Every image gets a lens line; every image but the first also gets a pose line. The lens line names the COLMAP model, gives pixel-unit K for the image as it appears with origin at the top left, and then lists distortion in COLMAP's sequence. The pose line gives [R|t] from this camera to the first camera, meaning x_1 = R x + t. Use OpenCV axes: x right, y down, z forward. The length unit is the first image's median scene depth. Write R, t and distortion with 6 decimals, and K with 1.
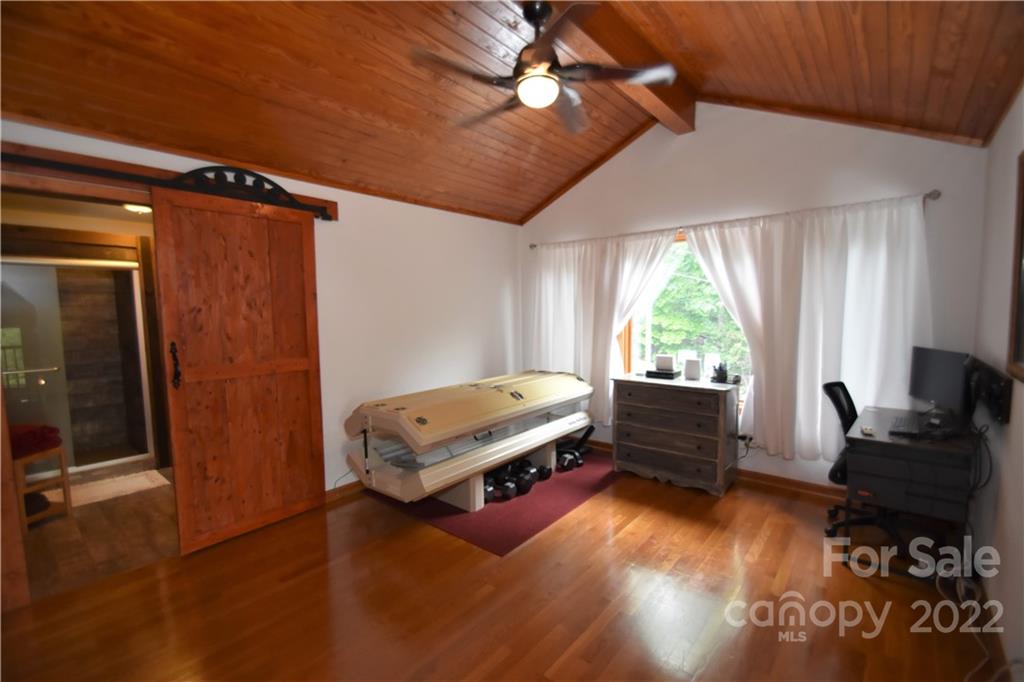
lens RADIAL K [[446.1, 0, 515.4], [0, 446.1, 344.8], [0, 0, 1]] dist [0.002172, -0.010850]
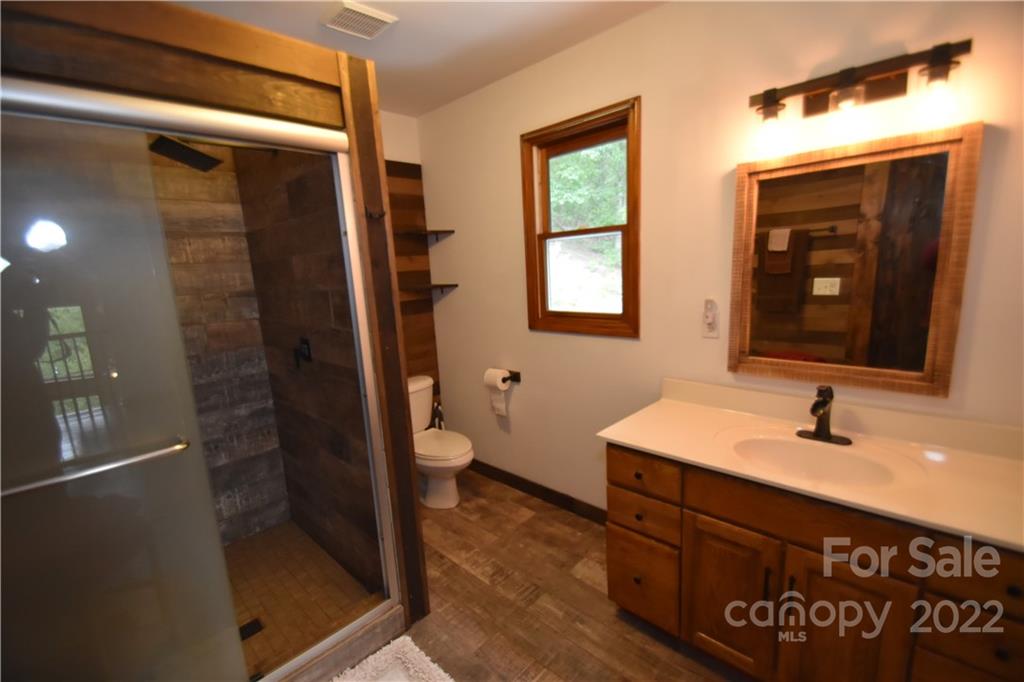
lens RADIAL K [[446.1, 0, 510.3], [0, 446.1, 344.3], [0, 0, 1]] dist [0.002172, -0.010850]
pose [[0.995984, -0.027775, -0.085115, -0.686781], [0.036157, 0.994472, 0.098579, -0.041766], [0.081907, -0.101260, 0.991483, 0.626156]]
